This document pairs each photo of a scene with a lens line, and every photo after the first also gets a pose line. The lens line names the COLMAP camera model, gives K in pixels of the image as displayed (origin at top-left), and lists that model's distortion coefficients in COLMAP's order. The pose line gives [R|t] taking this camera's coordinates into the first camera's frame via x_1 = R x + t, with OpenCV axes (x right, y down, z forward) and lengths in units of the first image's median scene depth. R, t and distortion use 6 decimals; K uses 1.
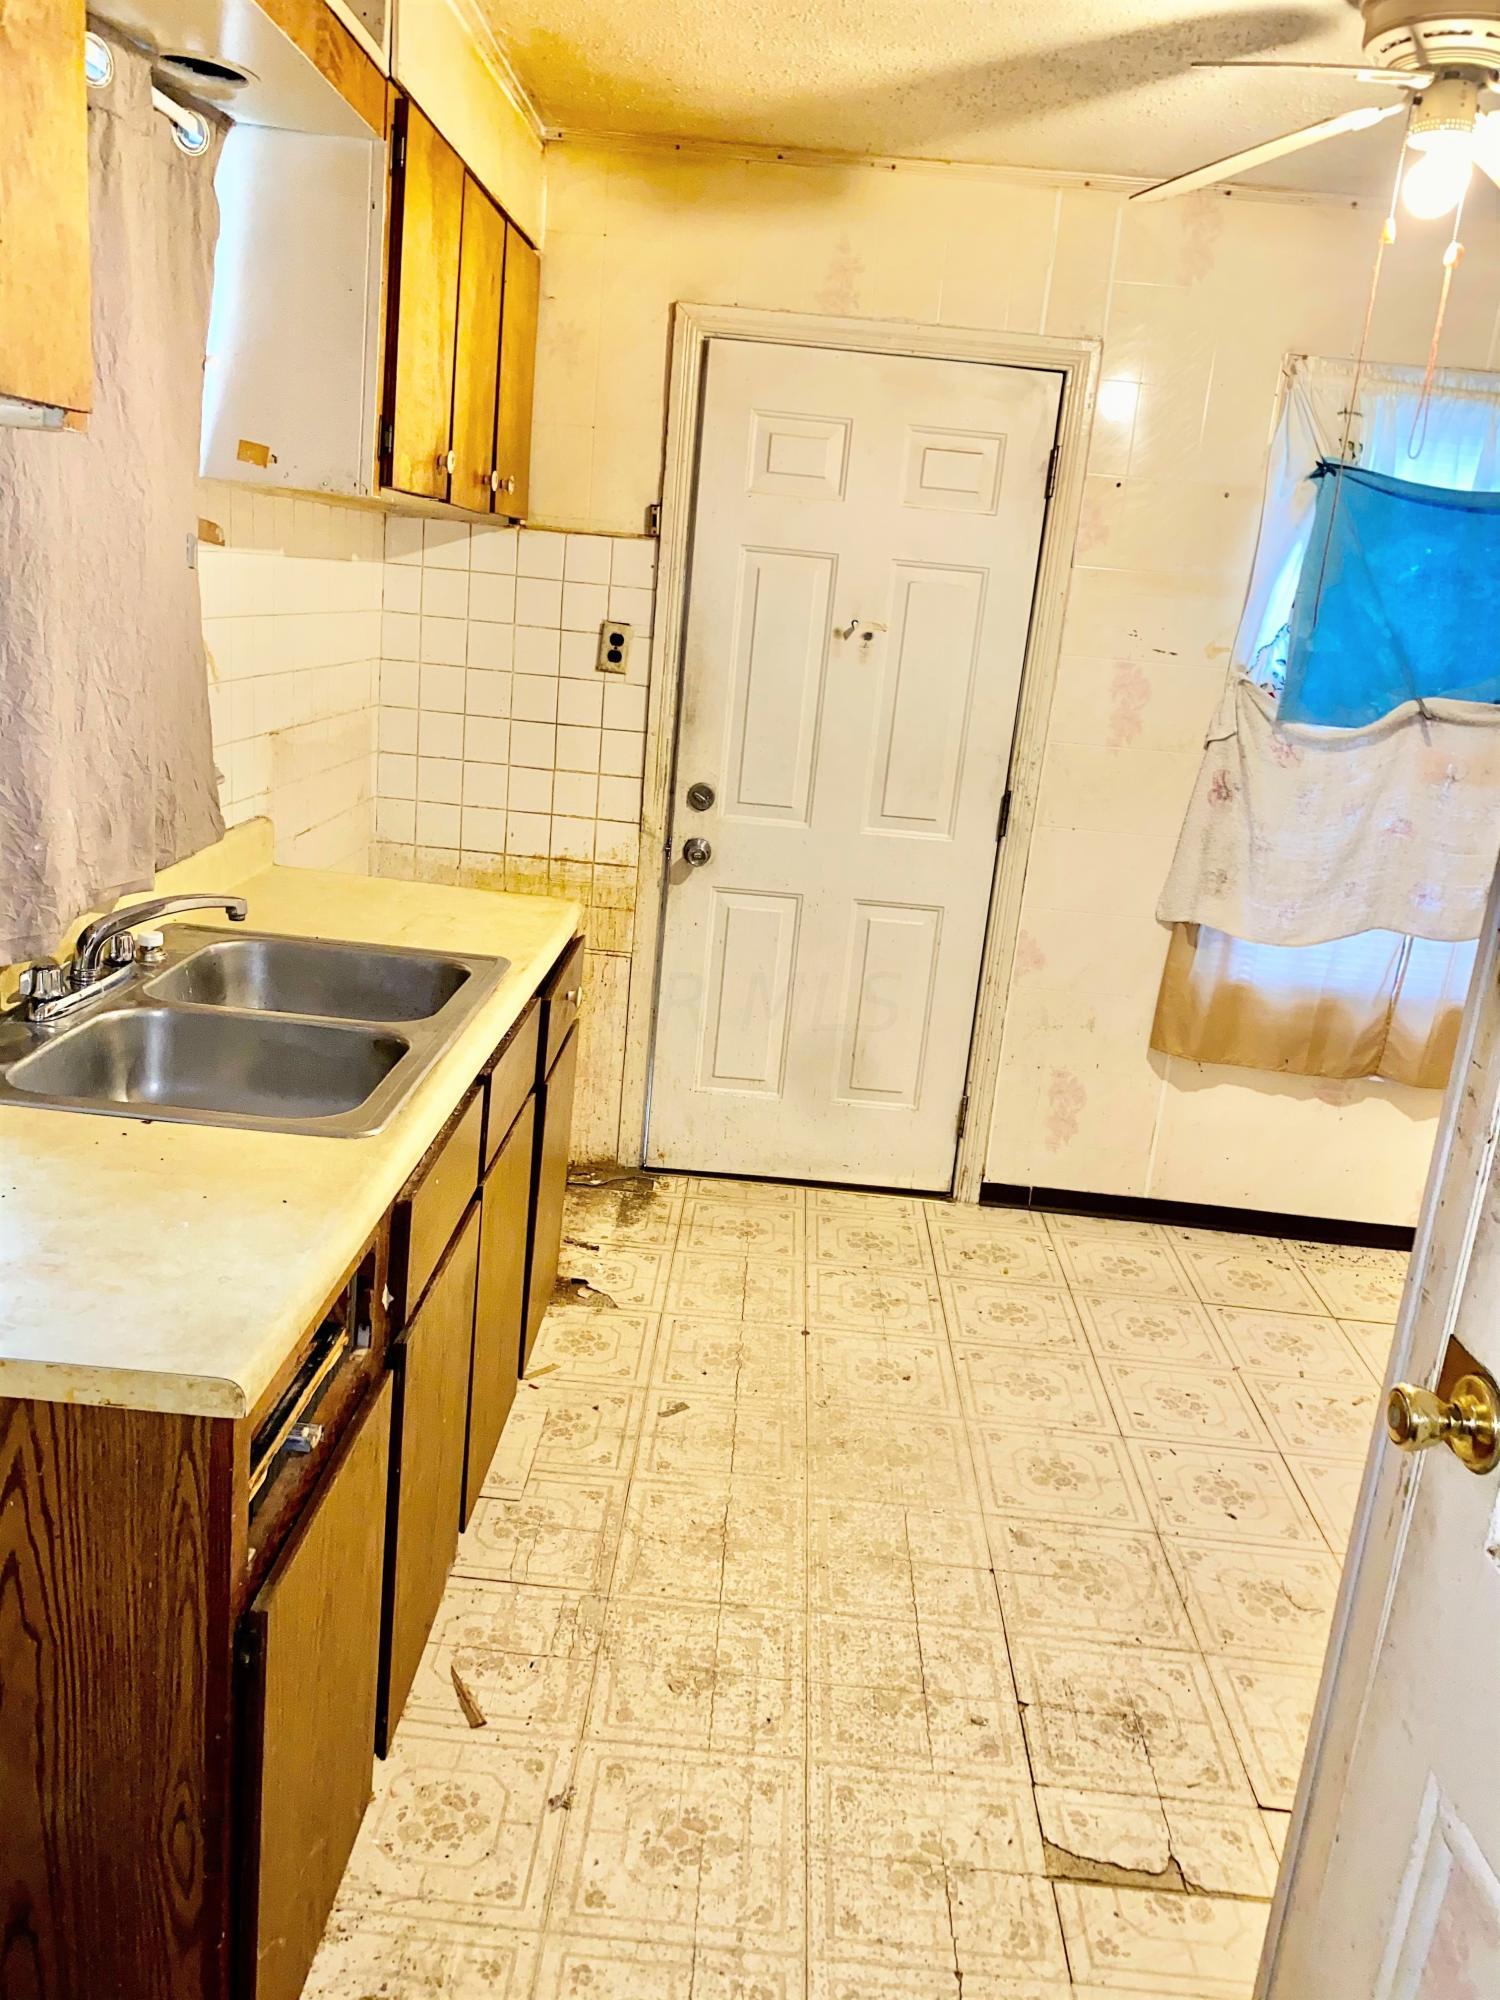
lens RADIAL K [[1542.2, 0, 748.6], [0, 1542.2, 999.4], [0, 0, 1]] dist [-0.015667, -0.001642]
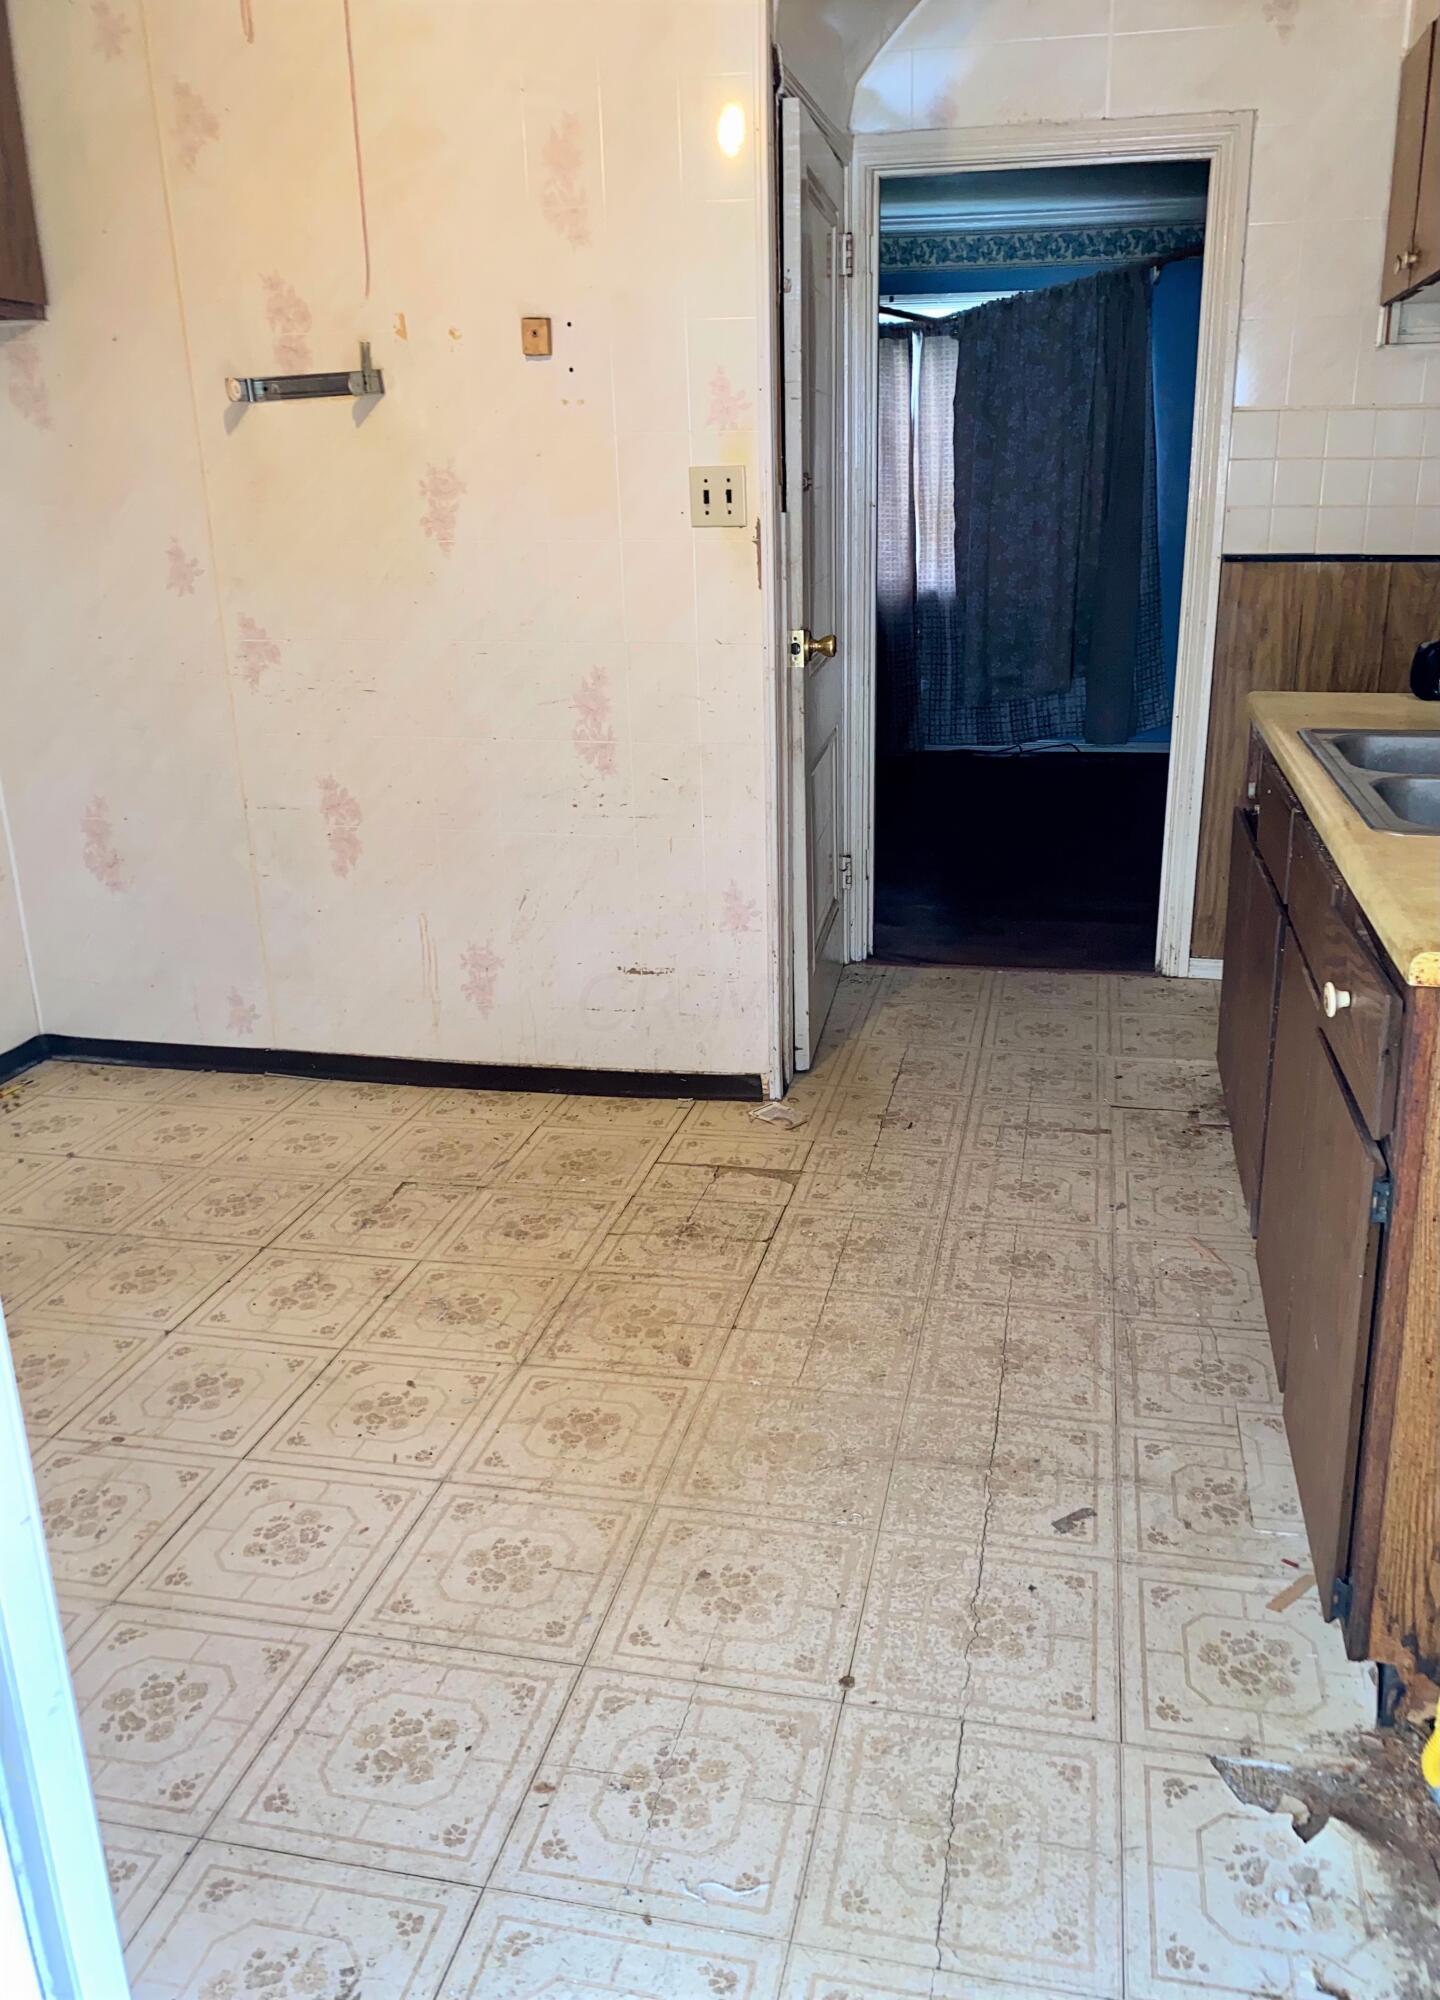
lens RADIAL K [[1588.1, 0, 724.9], [0, 1588.1, 1001.6], [0, 0, 1]] dist [-0.004469, -0.016103]
pose [[-0.979710, -0.128584, 0.153734, 0.030080], [-0.022160, 0.831855, 0.554550, -0.368251], [-0.199191, 0.539892, -0.817826, 1.669670]]
